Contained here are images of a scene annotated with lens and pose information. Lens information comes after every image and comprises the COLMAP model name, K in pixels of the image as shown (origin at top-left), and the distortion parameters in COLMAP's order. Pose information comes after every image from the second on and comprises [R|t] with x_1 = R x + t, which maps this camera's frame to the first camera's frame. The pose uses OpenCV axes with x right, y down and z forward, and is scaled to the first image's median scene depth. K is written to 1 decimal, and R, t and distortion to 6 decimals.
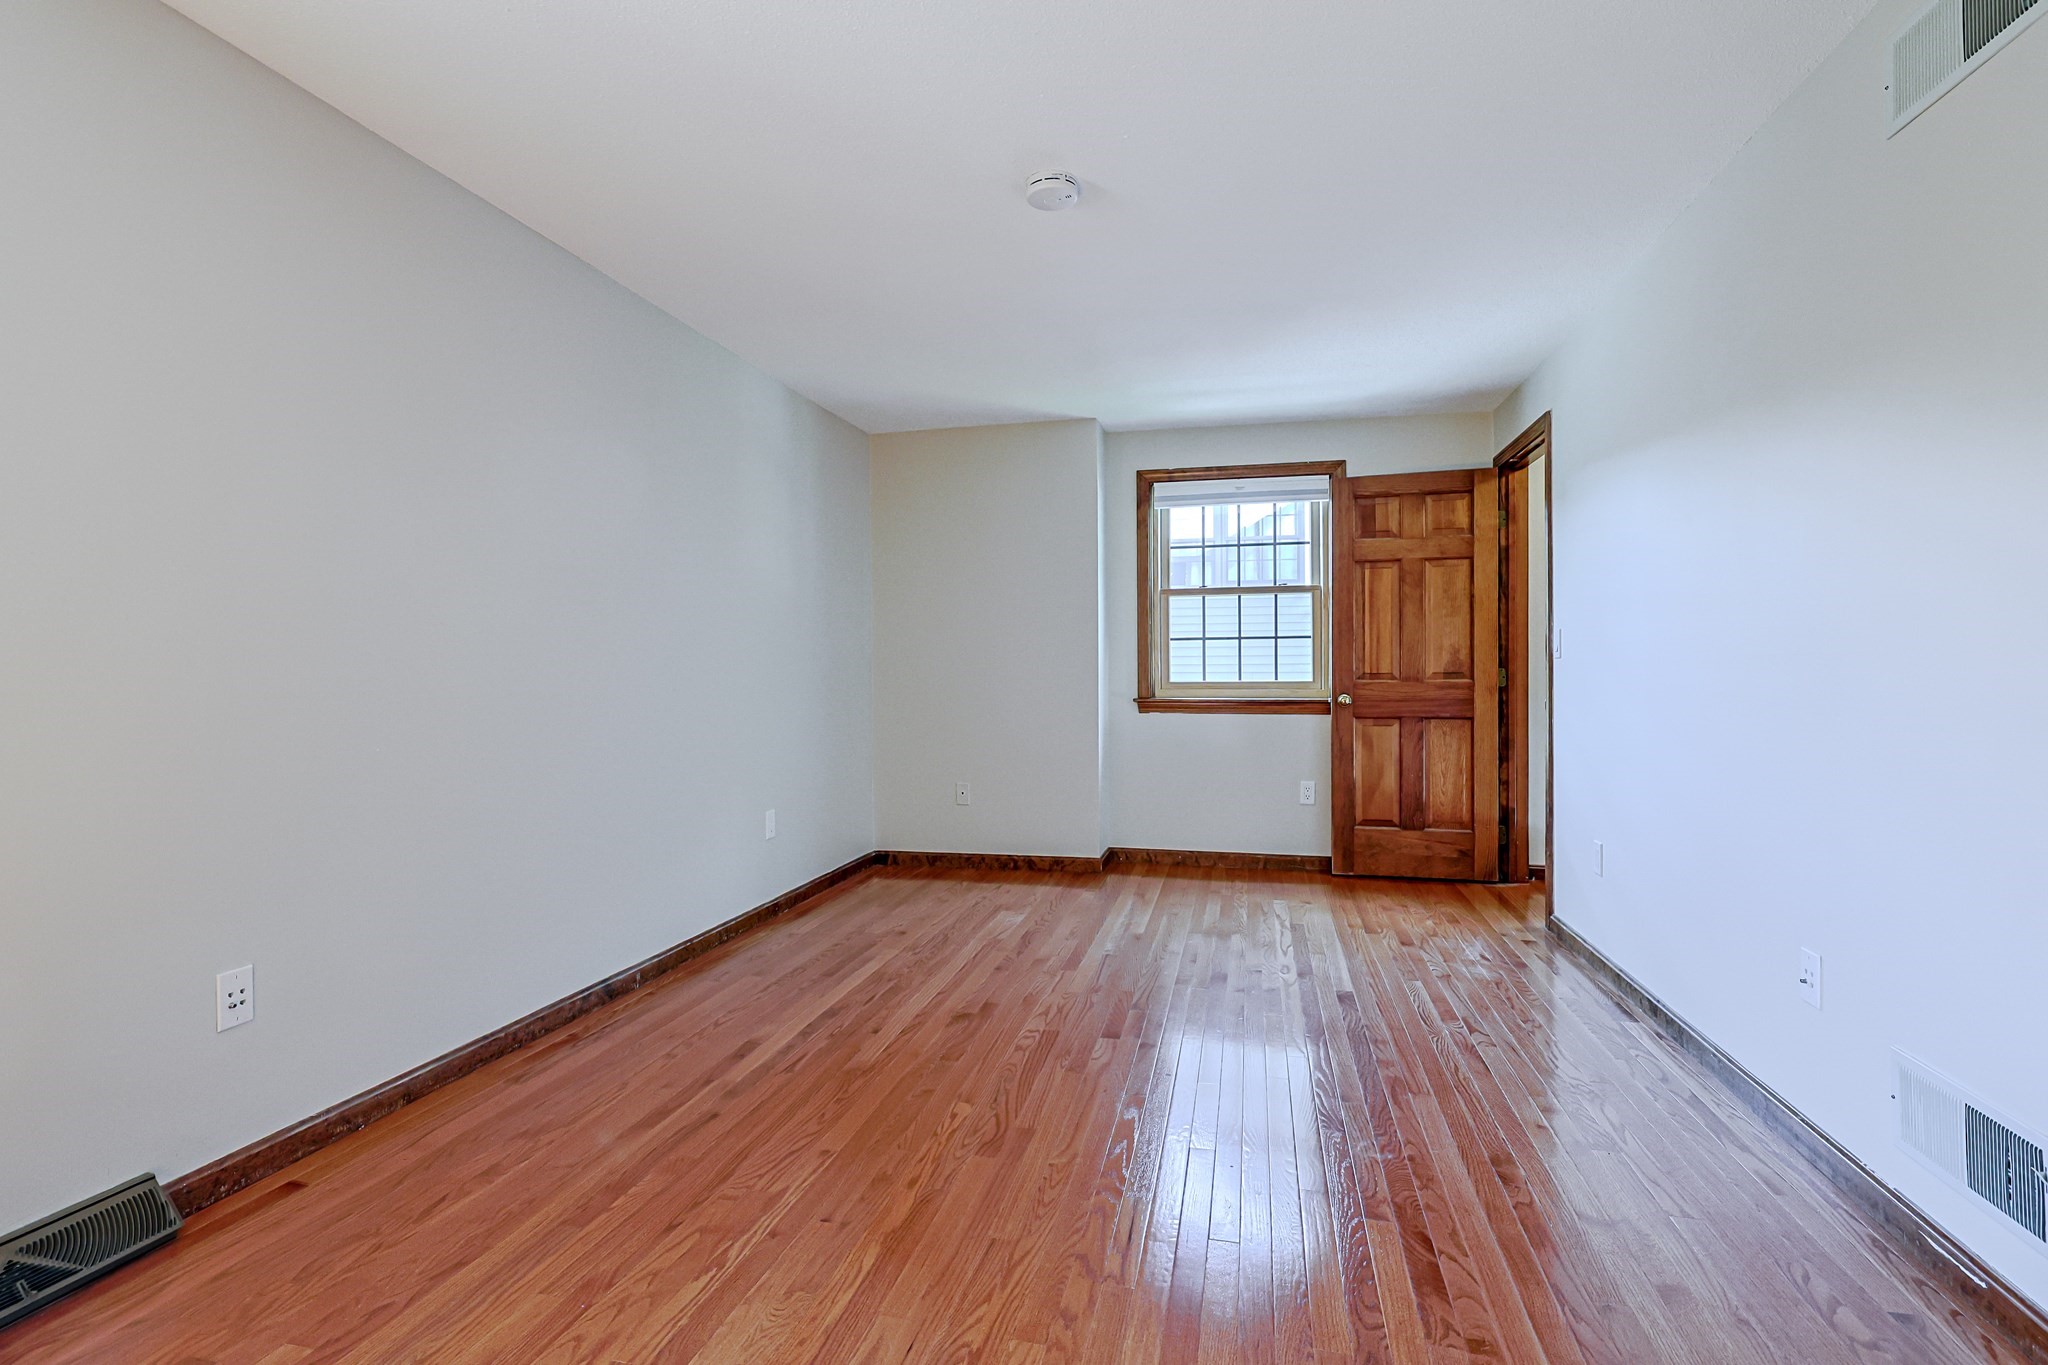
lens RADIAL K [[921.3, 0, 1029.3], [0, 921.3, 672.8], [0, 0, 1]] dist [-0.001530, -0.000166]
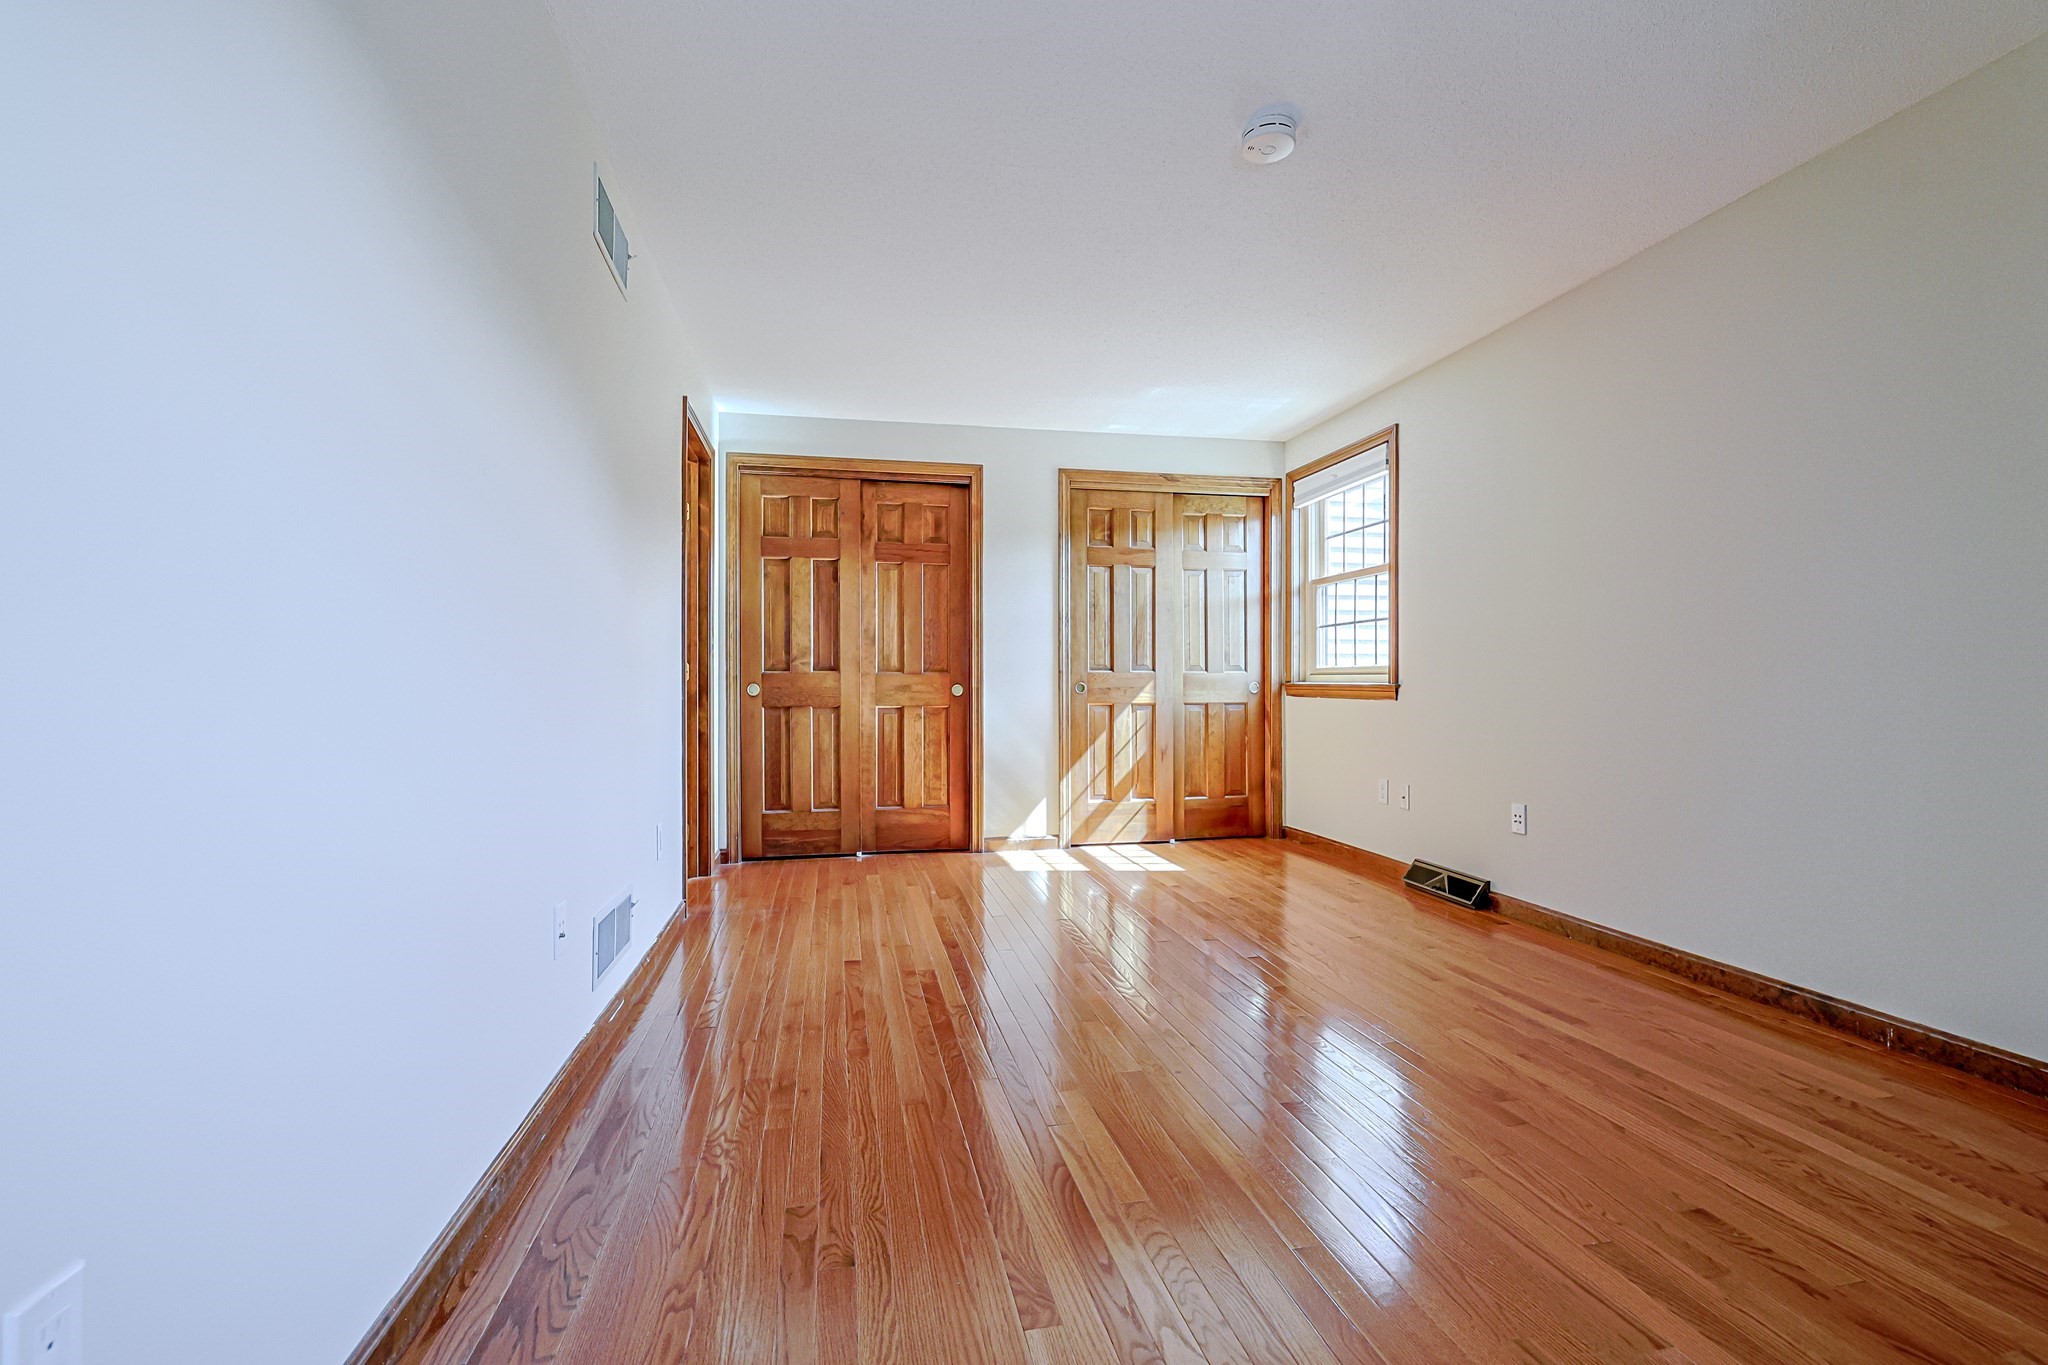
lens RADIAL K [[930.7, 0, 1024.9], [0, 930.7, 687.1], [0, 0, 1]] dist [0.001303, 0.000676]
pose [[-0.901432, 0.005630, -0.432885, 0.647208], [0.006202, 0.999981, 0.000090, 0.055283], [0.432877, -0.002604, -0.901449, 1.674568]]
